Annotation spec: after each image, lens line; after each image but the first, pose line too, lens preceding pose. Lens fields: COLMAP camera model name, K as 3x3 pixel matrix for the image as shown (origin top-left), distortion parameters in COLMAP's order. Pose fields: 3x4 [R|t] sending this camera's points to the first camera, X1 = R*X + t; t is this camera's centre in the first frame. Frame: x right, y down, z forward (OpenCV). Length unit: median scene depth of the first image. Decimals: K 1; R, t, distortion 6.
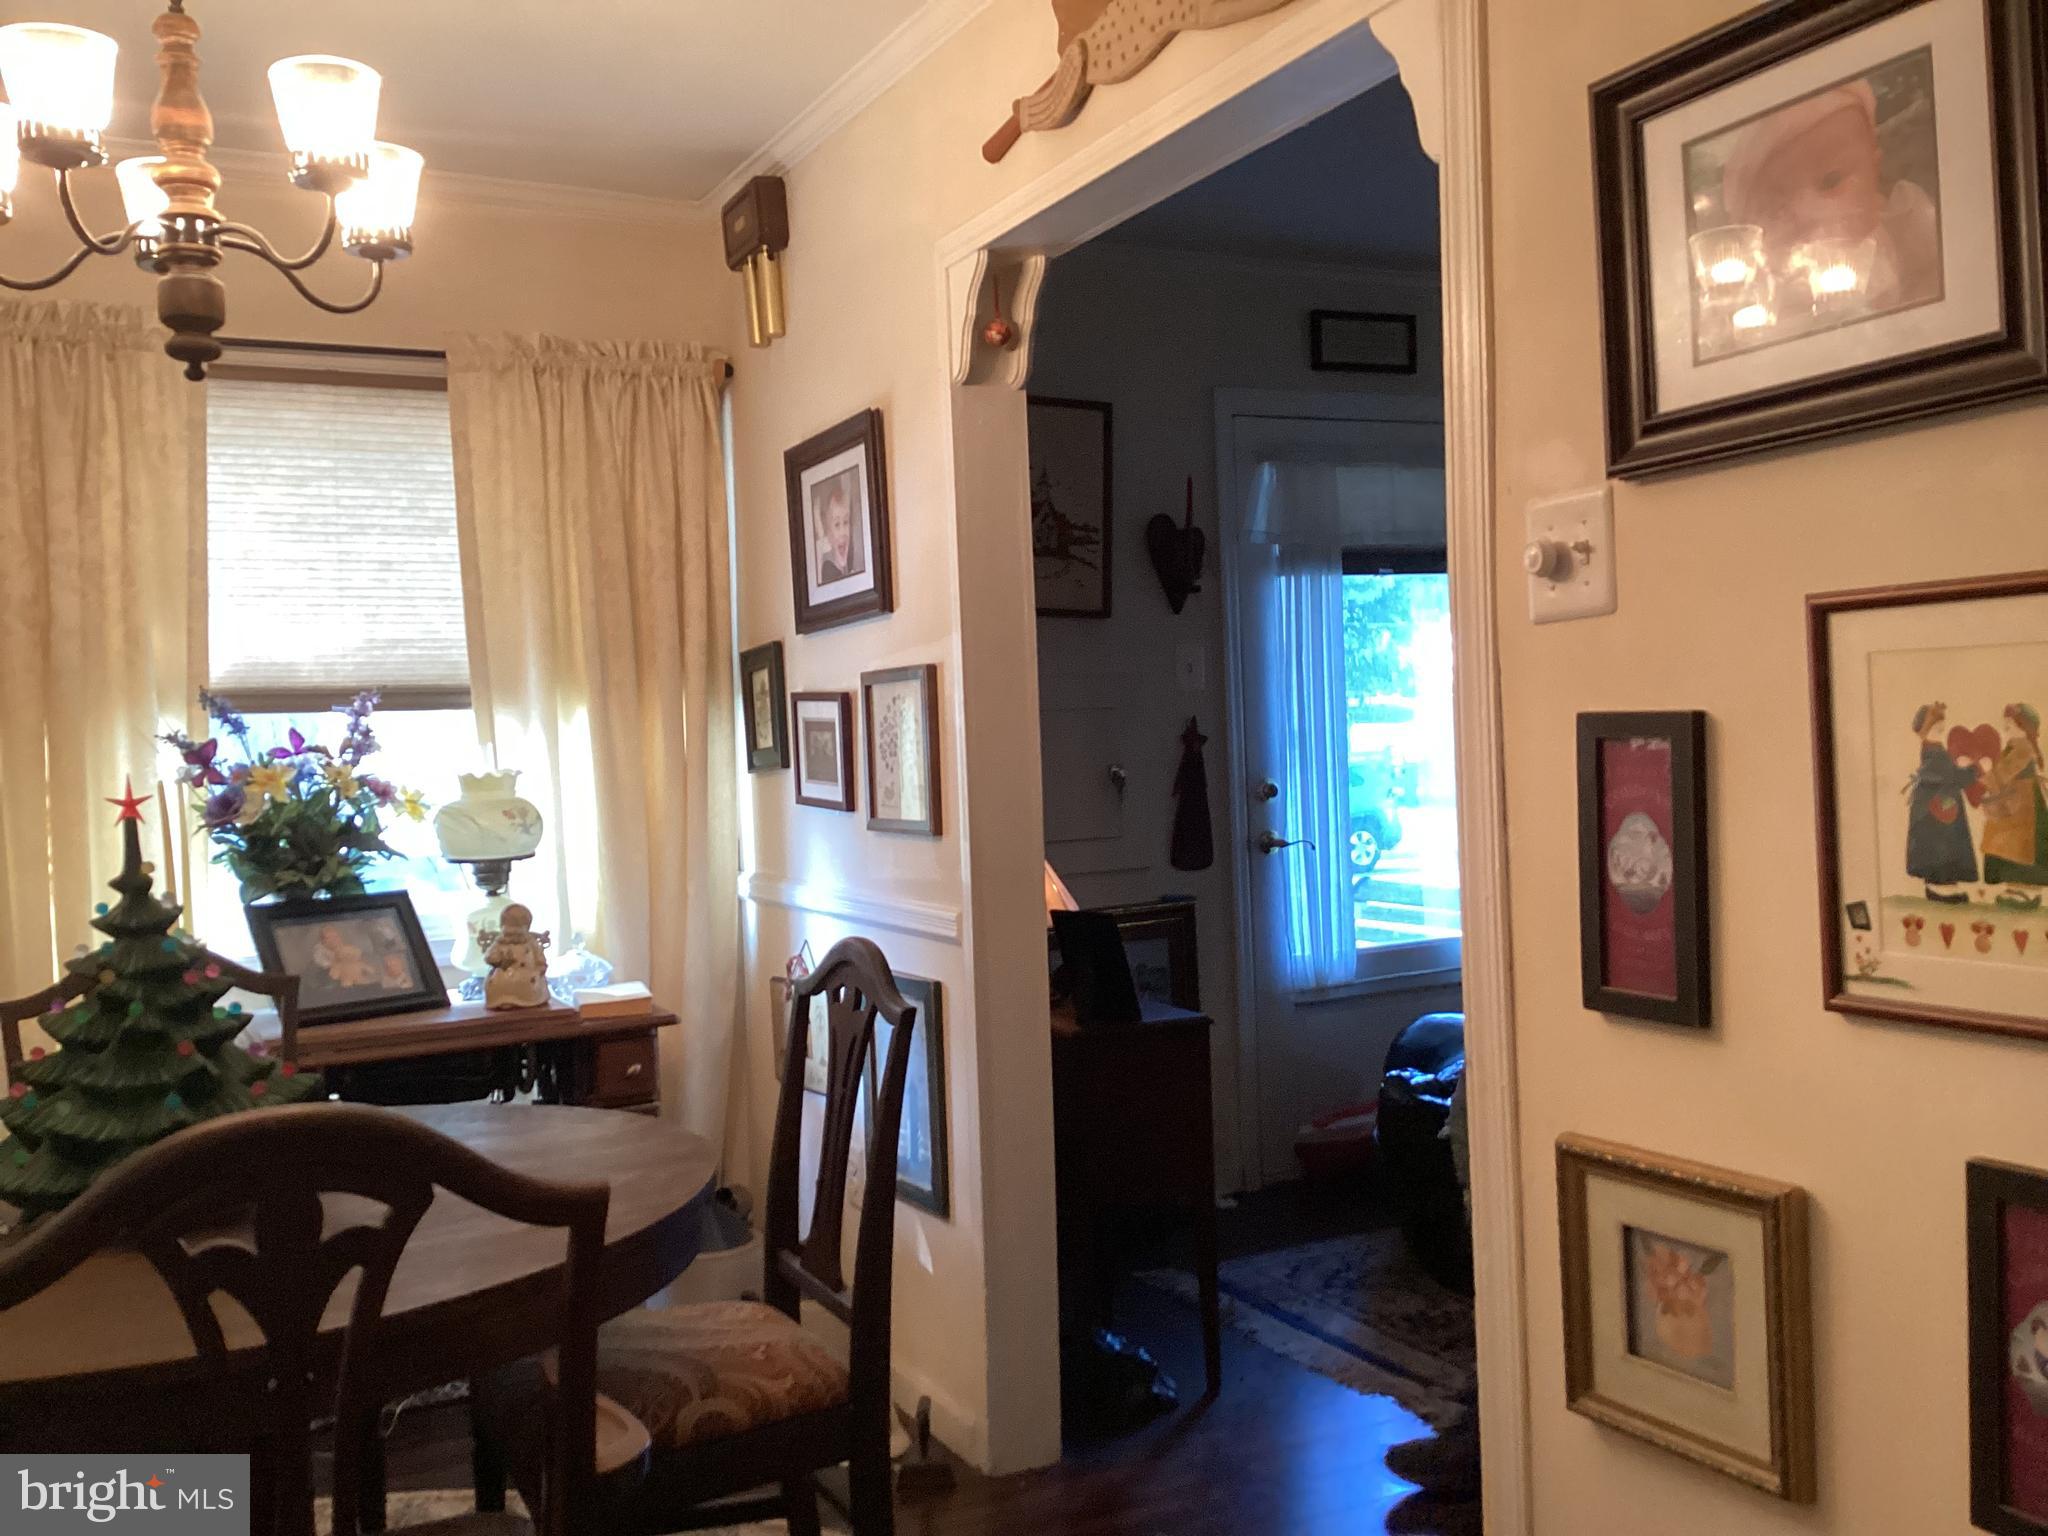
lens RADIAL K [[1846.5, 0, 1044.6], [0, 1846.5, 763.2], [0, 0, 1]] dist [0.097226, -0.177677]
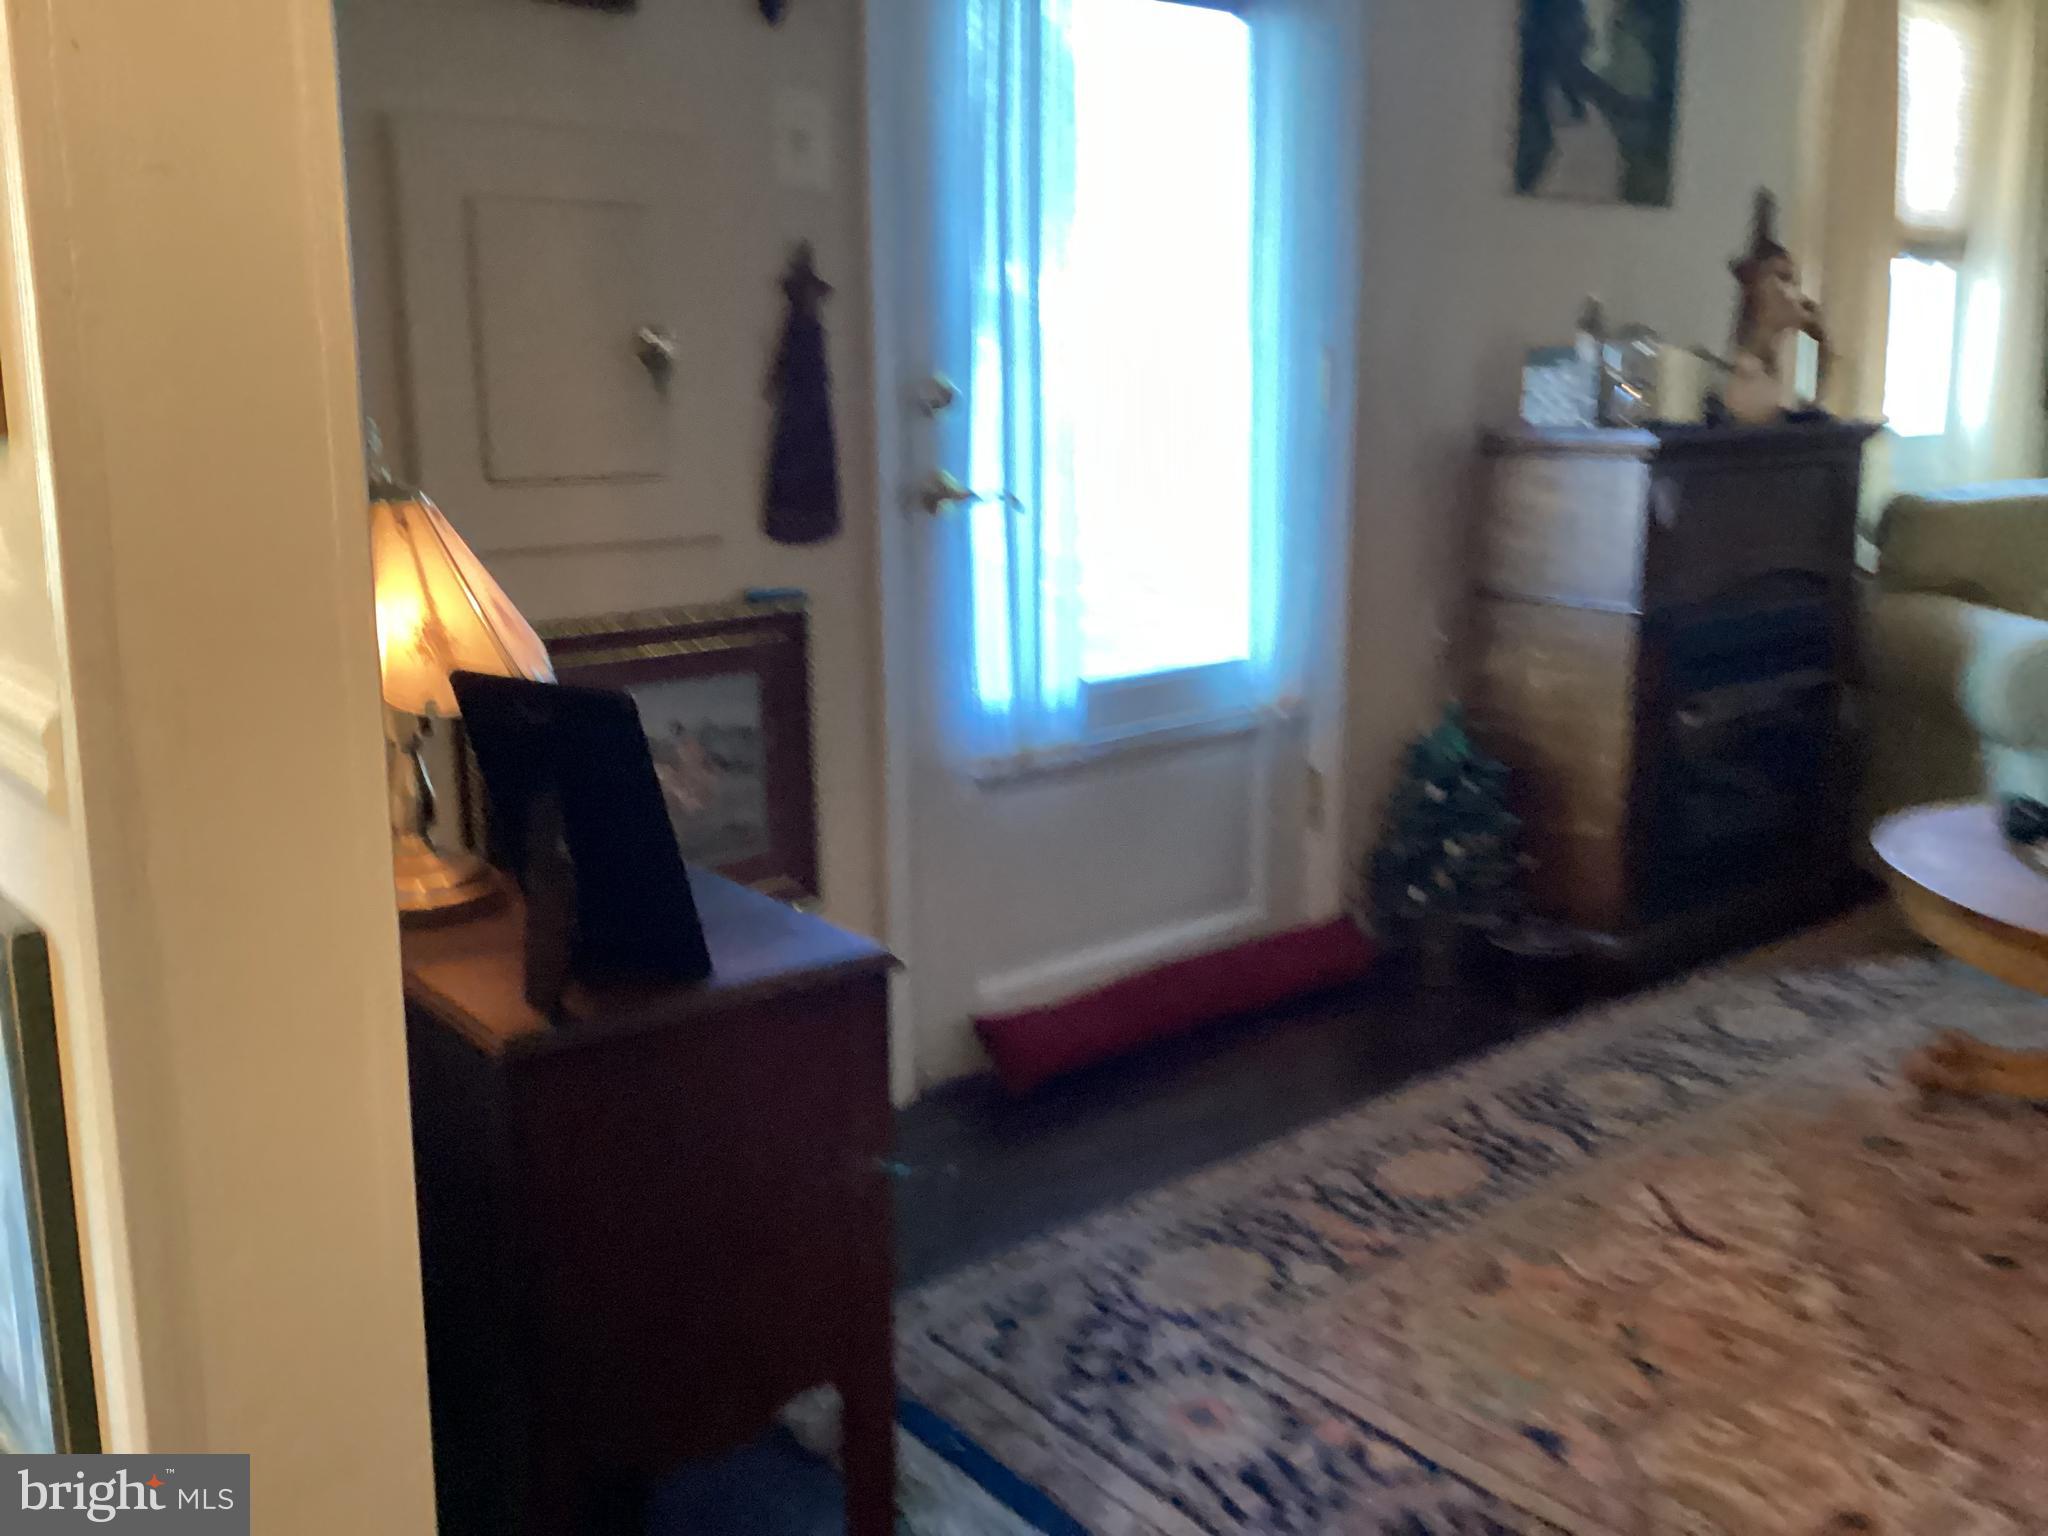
lens RADIAL K [[1846.5, 0, 1029.9], [0, 1846.5, 749.8], [0, 0, 1]] dist [0.097226, -0.177677]
pose [[0.975075, -0.008569, 0.221711, 0.034213], [-0.029681, 0.985235, 0.168613, 0.033485], [-0.219882, -0.170991, 0.960424, 0.628912]]
